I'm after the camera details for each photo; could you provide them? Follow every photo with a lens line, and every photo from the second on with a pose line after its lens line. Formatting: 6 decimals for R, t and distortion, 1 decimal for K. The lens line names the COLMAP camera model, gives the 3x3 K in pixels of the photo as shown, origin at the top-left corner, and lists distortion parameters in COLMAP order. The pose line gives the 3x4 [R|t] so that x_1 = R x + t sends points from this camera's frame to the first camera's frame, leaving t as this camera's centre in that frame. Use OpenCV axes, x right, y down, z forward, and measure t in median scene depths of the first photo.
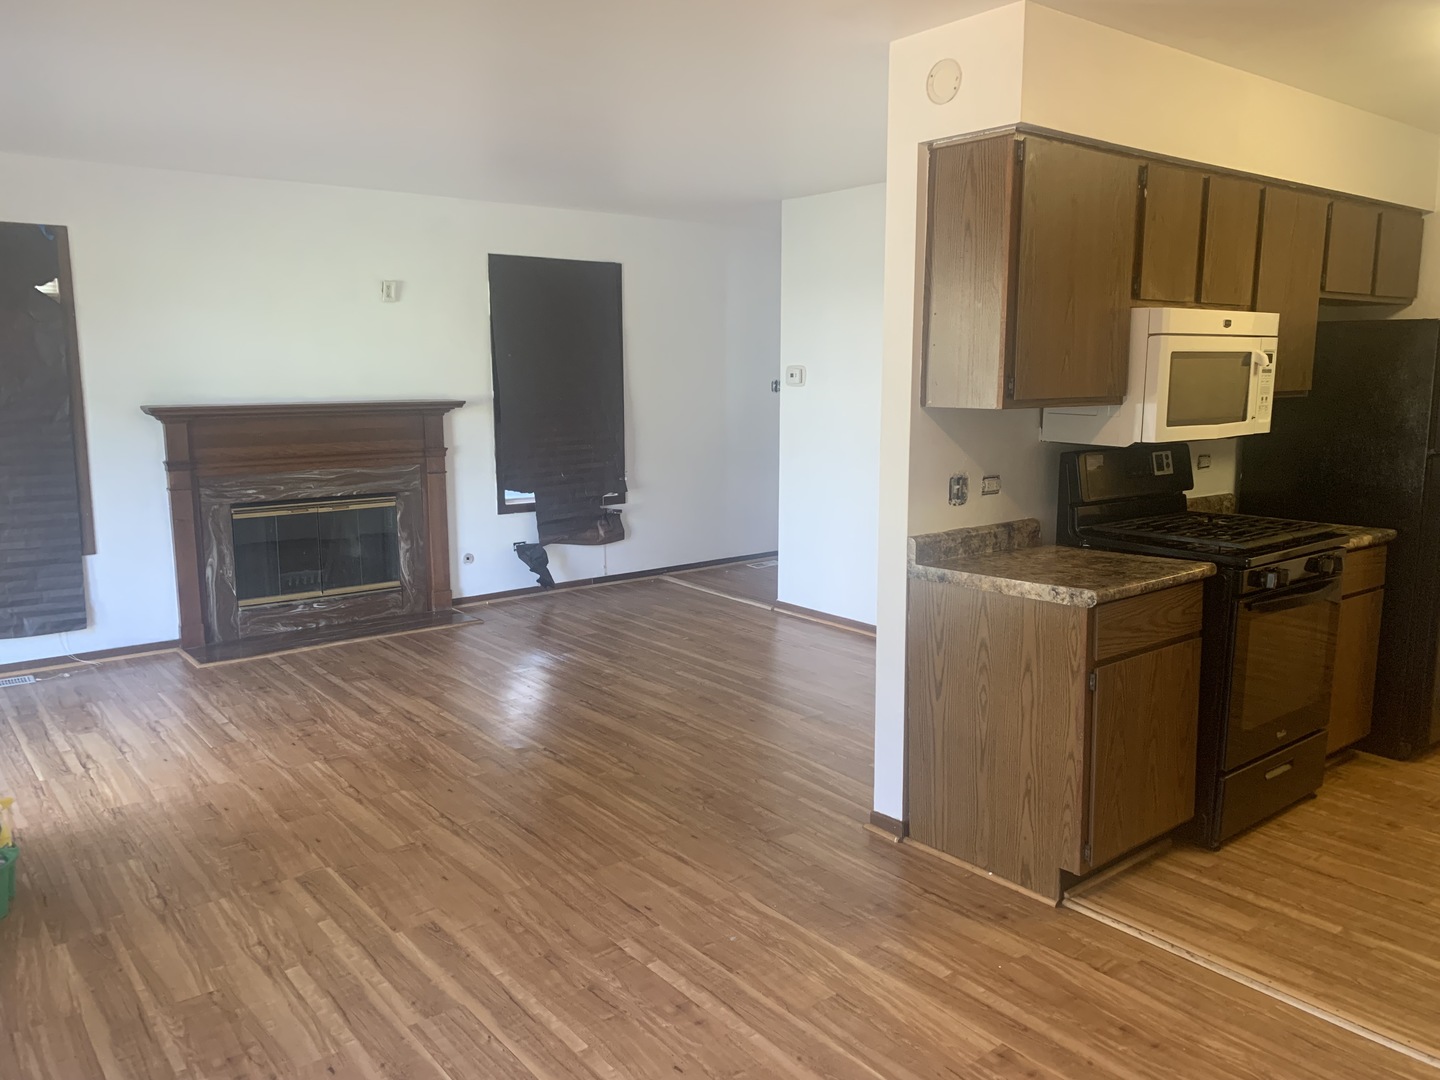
lens RADIAL K [[1086.2, 0, 717.9], [0, 1086.2, 518.8], [0, 0, 1]] dist [0.006928, -0.006524]
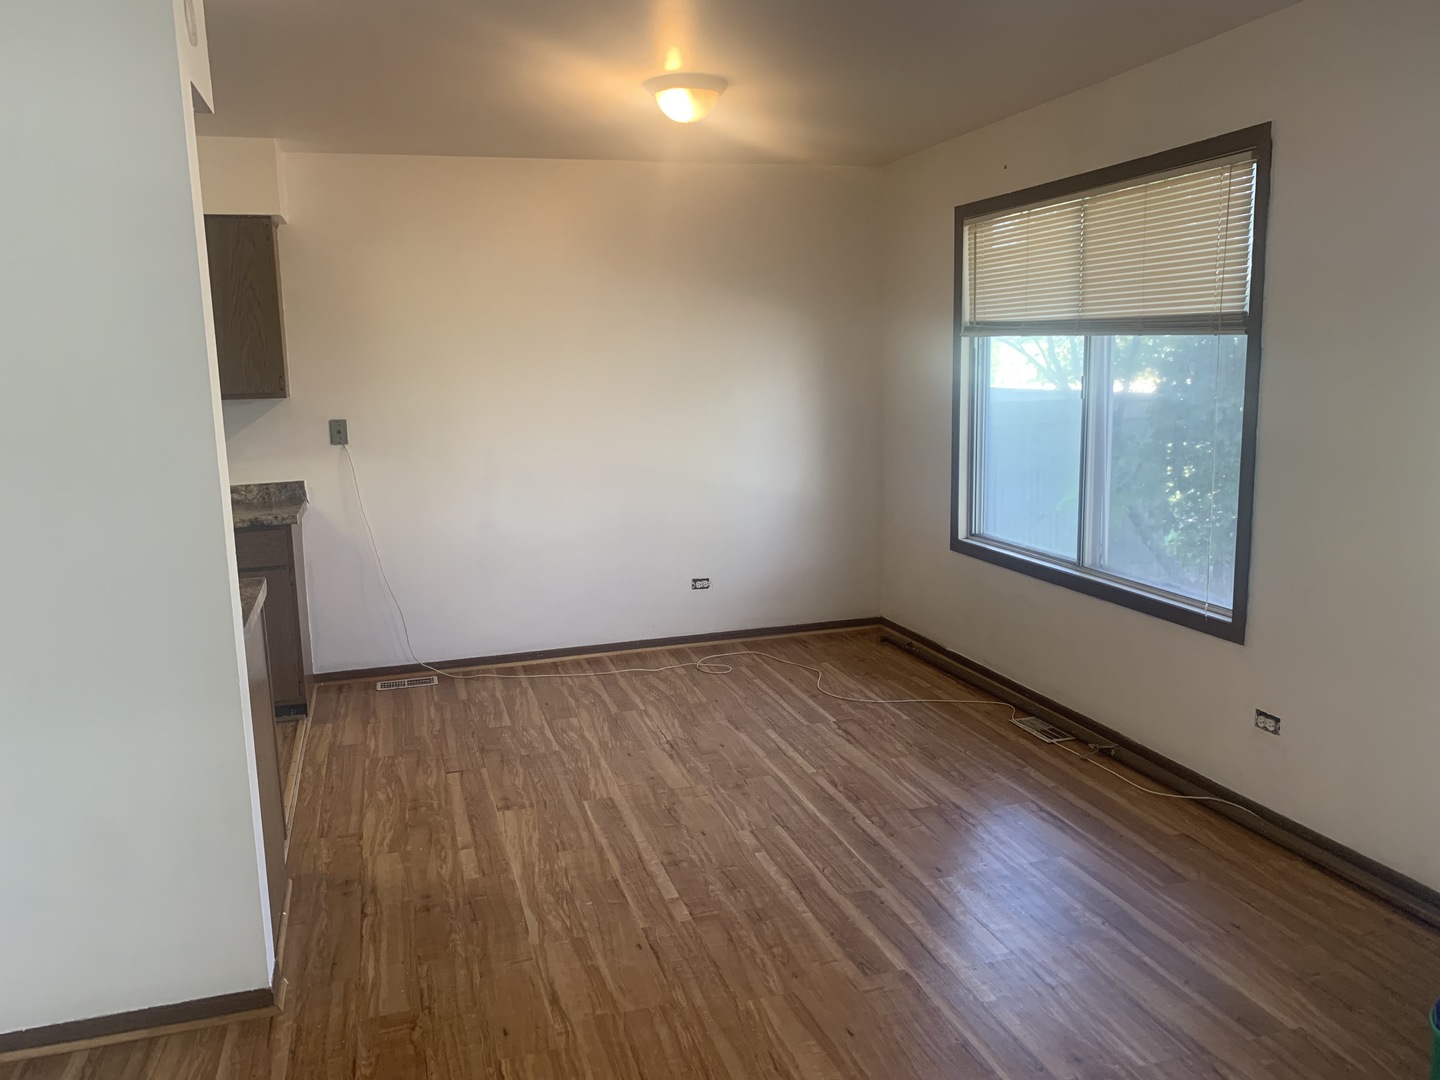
lens RADIAL K [[1086.2, 0, 717.9], [0, 1086.2, 518.8], [0, 0, 1]] dist [0.006928, -0.006524]
pose [[-0.925900, -0.029585, 0.376609, -0.456748], [0.083042, 0.956604, 0.279307, -0.239799], [-0.368529, 0.289884, -0.883263, 1.659409]]
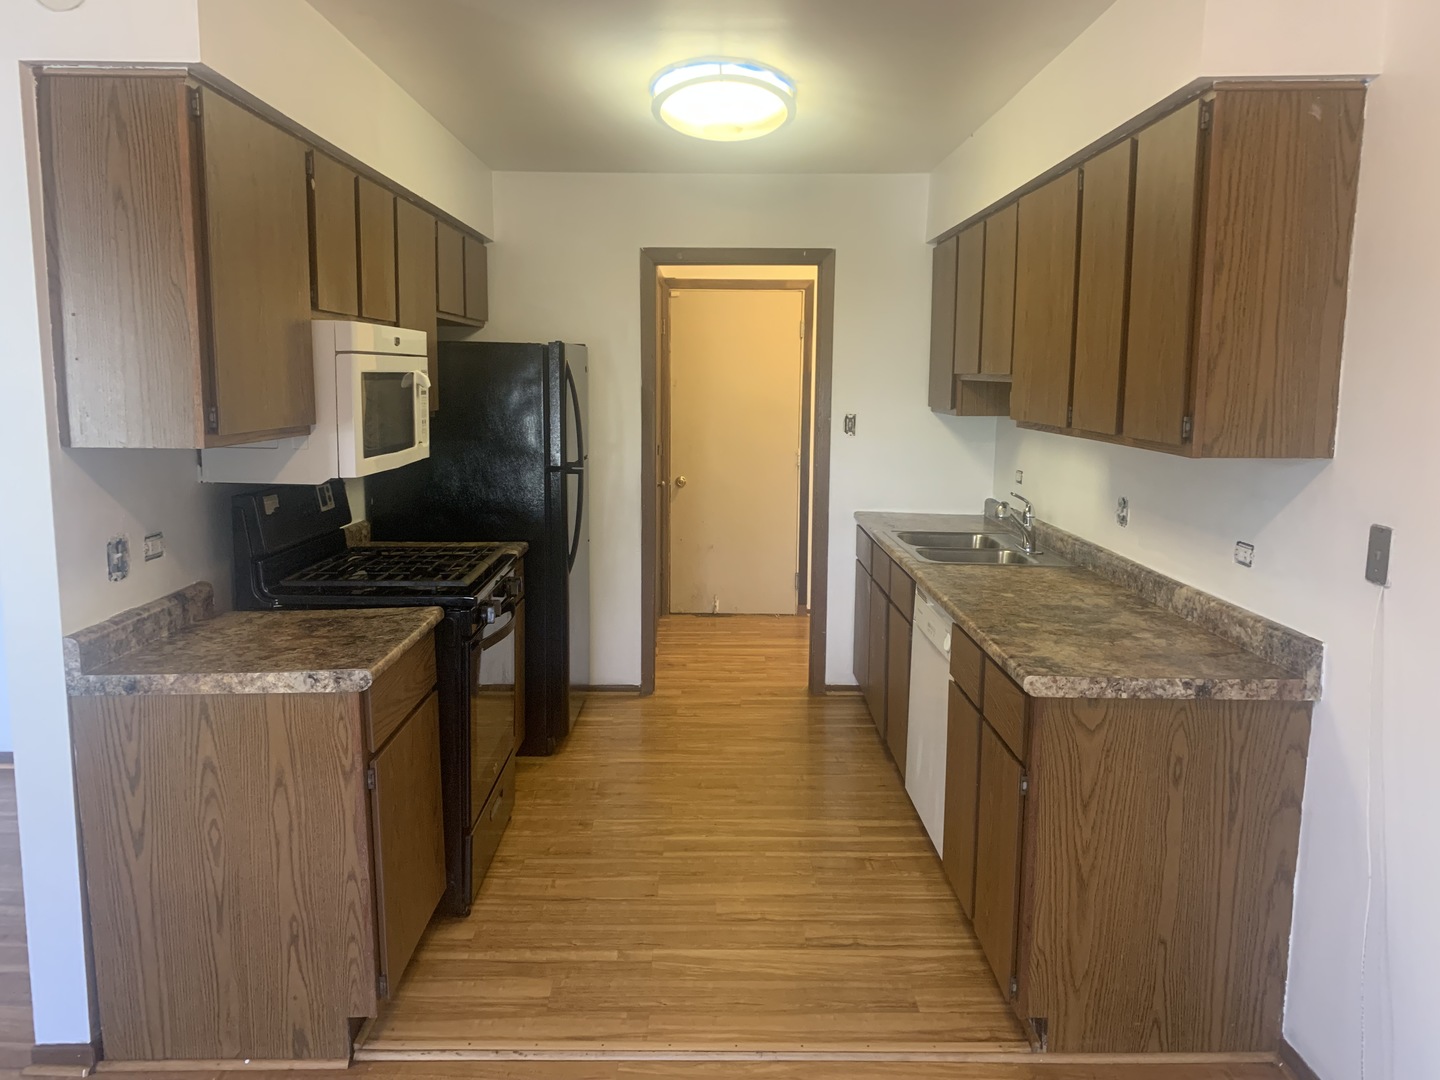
lens RADIAL K [[1086.2, 0, 717.9], [0, 1086.2, 518.8], [0, 0, 1]] dist [0.006928, -0.006524]
pose [[0.618716, -0.093354, 0.780049, -0.105538], [0.099395, 0.994238, 0.040151, -0.047893], [-0.779302, 0.052691, 0.624429, 0.263826]]
